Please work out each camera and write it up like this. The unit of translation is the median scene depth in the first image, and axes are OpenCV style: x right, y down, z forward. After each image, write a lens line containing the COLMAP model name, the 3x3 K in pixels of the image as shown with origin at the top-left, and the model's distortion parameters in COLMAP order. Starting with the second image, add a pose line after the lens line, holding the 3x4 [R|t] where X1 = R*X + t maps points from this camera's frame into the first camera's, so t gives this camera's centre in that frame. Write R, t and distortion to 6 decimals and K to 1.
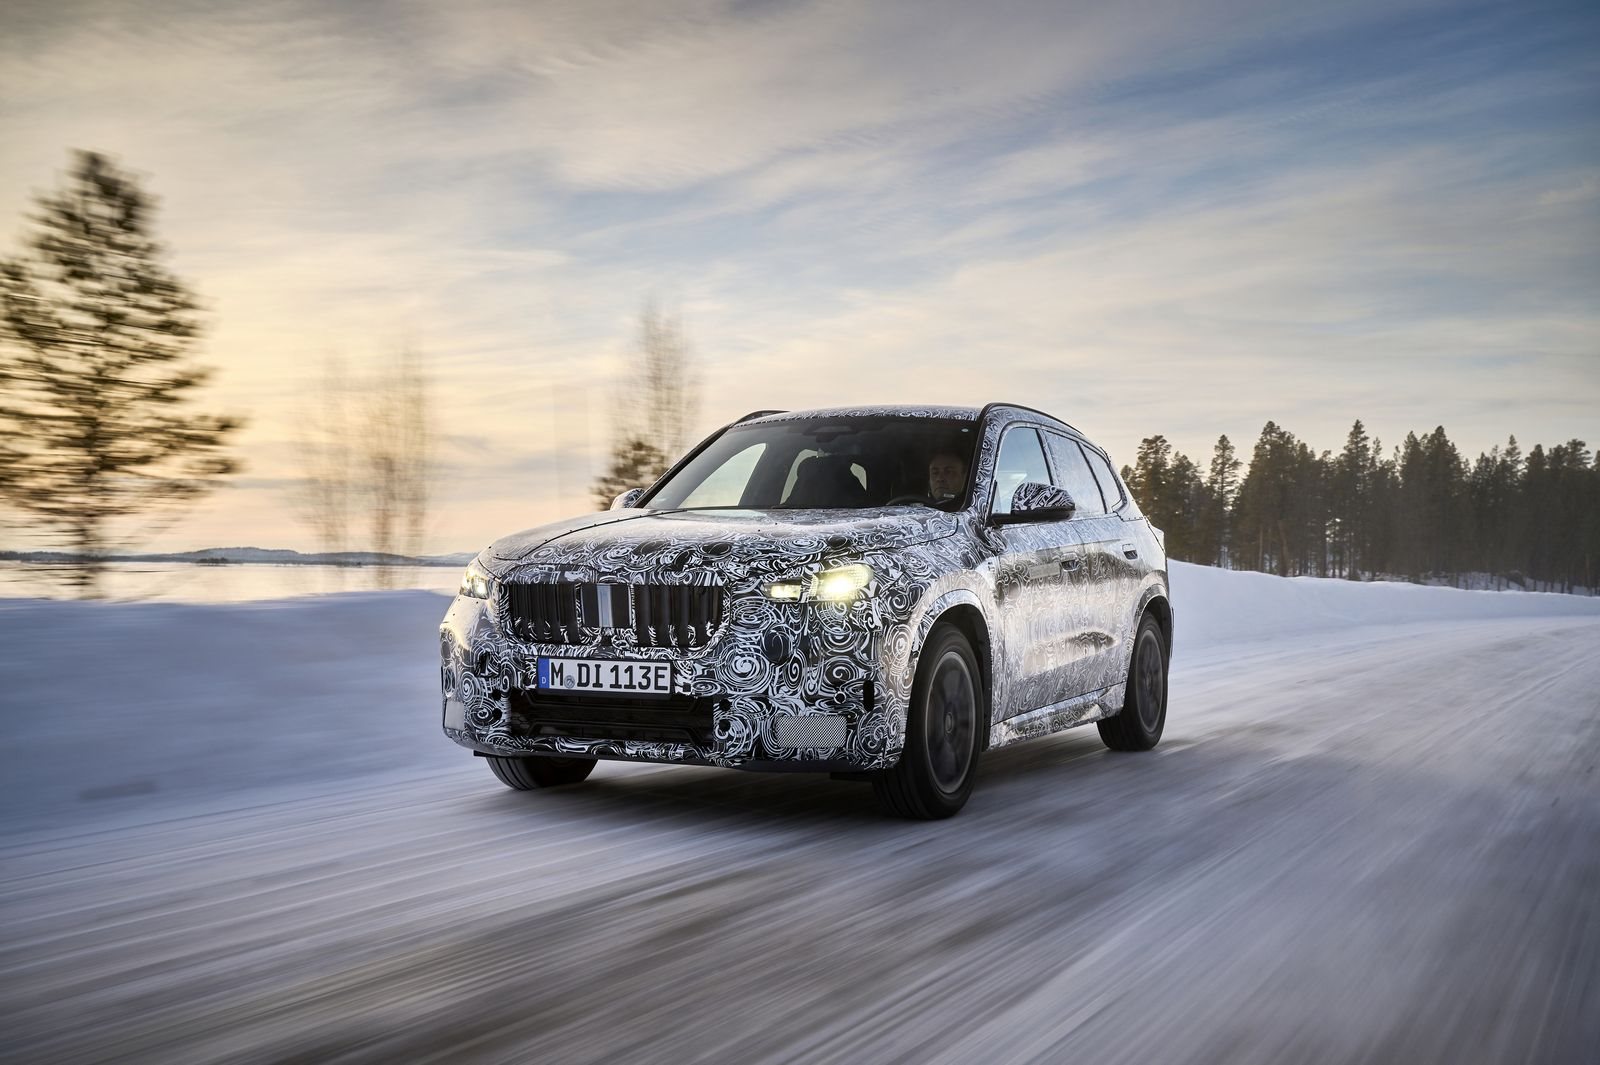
lens RADIAL K [[1573.5, 0, 785.0], [0, 1573.5, 578.1], [0, 0, 1]] dist [0.067110, -0.269163]
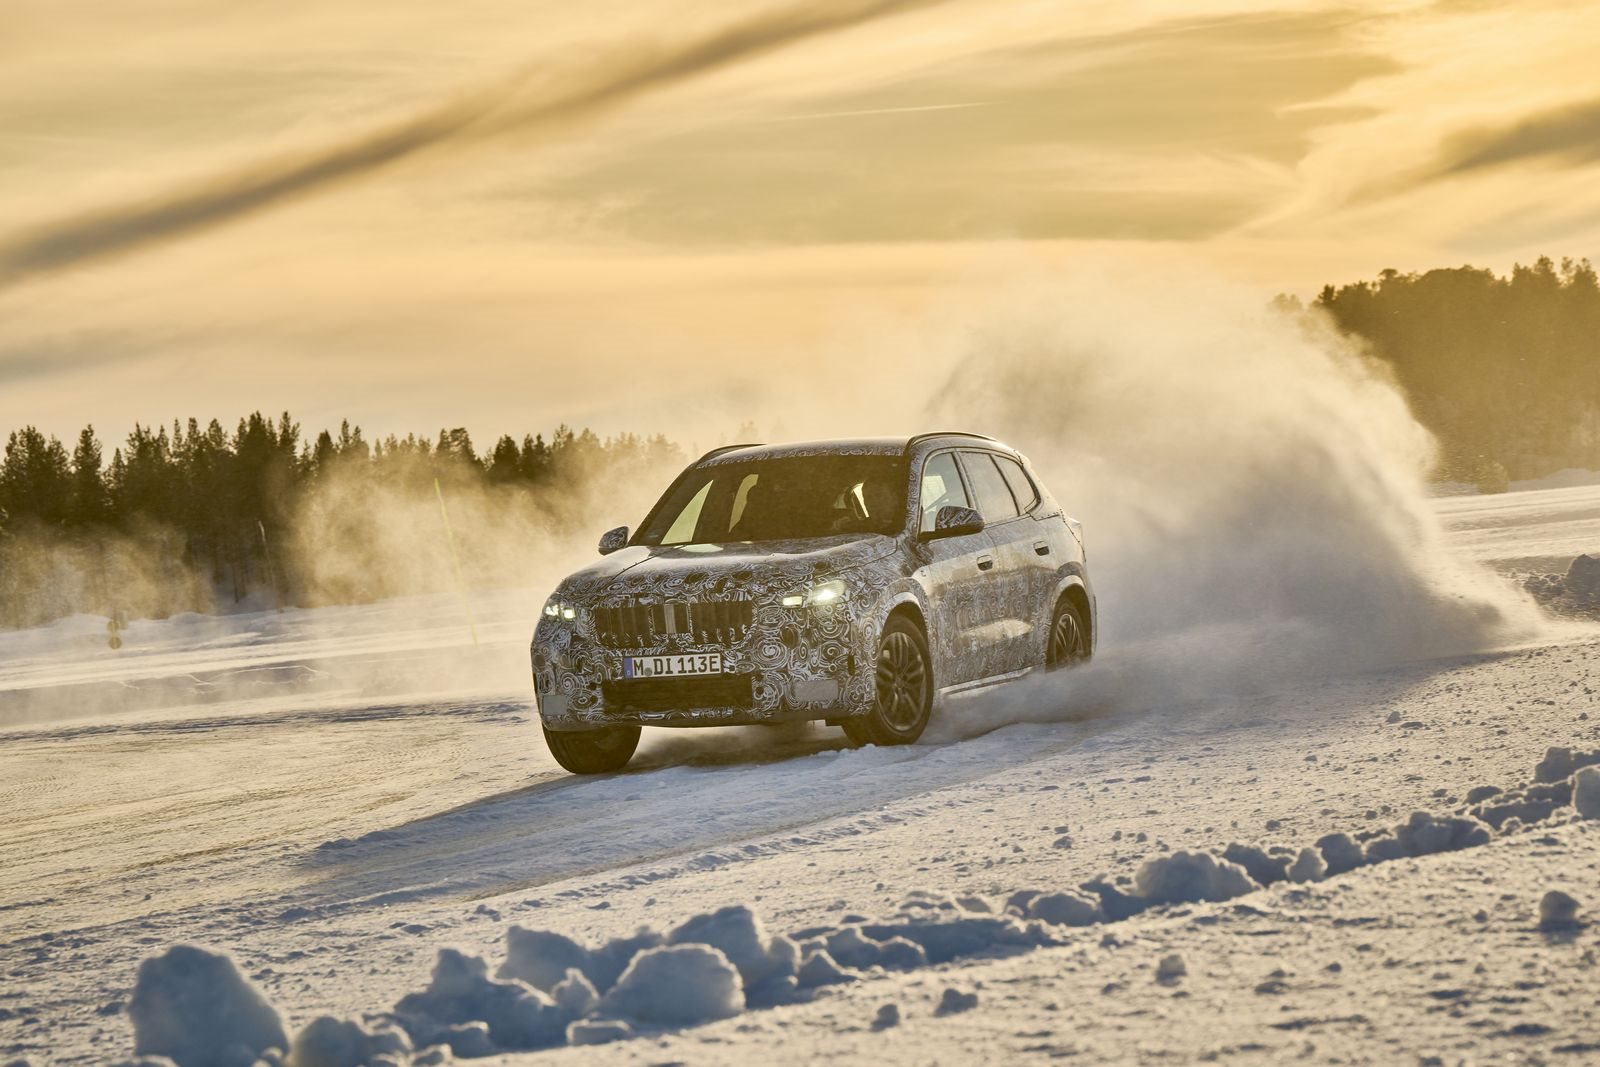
lens RADIAL K [[4016.3, 0, 800.0], [0, 4016.3, 533.5], [0, 0, 1]] dist [-0.035373, -0.074398]
pose [[0.992246, -0.067342, 0.104465, -0.388704], [0.068550, 0.997616, -0.008007, -0.024640], [-0.103677, 0.015106, 0.994496, -2.830491]]
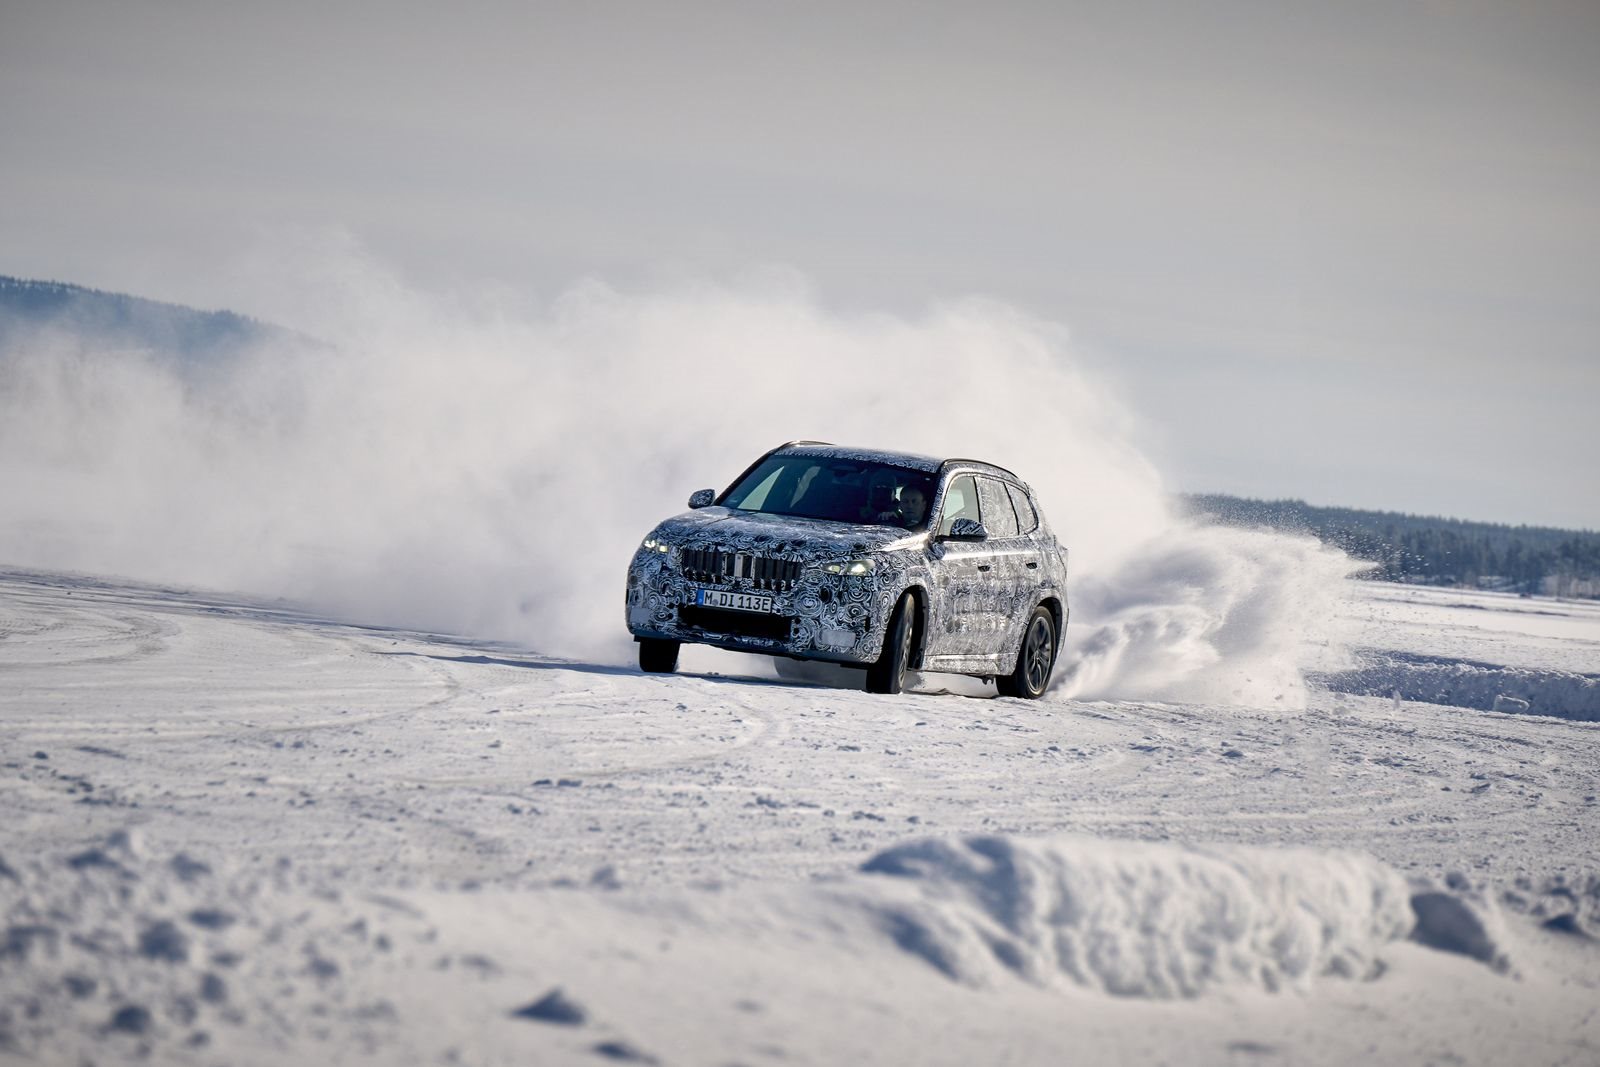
lens RADIAL K [[4483.4, 0, 800.0], [0, 4483.4, 533.5], [0, 0, 1]] dist [-0.022075, -0.013904]
pose [[0.989361, 0.106403, 0.099212, -0.605312], [-0.106633, 0.994294, -0.002997, -0.014089], [-0.098965, -0.007614, 0.995062, -4.632407]]
